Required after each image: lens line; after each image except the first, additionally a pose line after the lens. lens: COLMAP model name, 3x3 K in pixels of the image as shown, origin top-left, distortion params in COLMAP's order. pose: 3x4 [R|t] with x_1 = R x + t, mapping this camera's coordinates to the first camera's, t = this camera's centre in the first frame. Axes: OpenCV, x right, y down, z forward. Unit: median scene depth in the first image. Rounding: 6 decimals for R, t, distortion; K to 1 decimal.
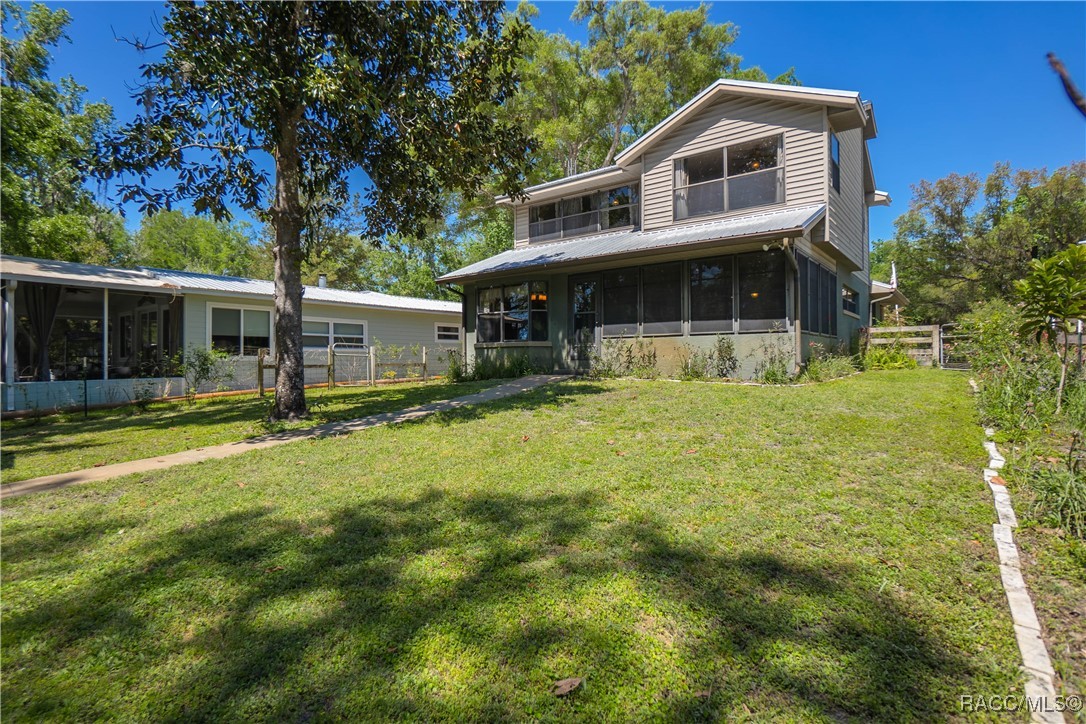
lens RADIAL K [[526.6, 0, 542.4], [0, 526.6, 357.9], [0, 0, 1]] dist [0.001597, 0.000644]
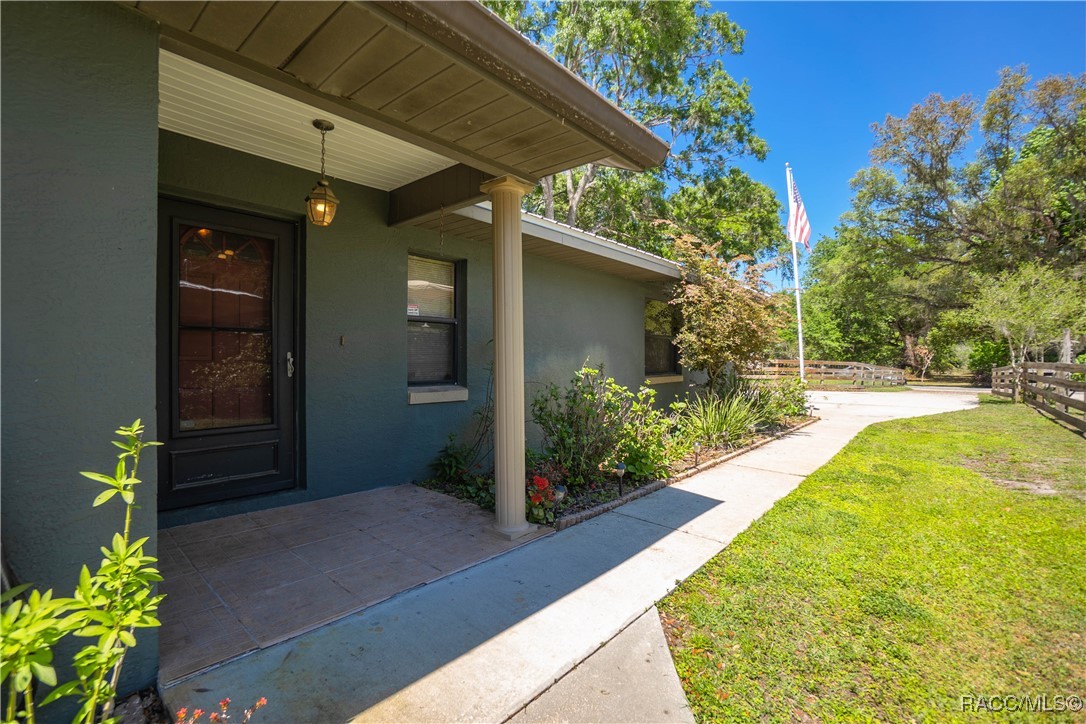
lens RADIAL K [[475.4, 0, 540.4], [0, 475.4, 359.8], [0, 0, 1]] dist [0.003979, 0.000686]
pose [[0.999328, 0.009581, -0.035386, 0.320630], [-0.009340, 0.999932, 0.006983, -0.019170], [0.035450, -0.006647, 0.999349, 0.395040]]
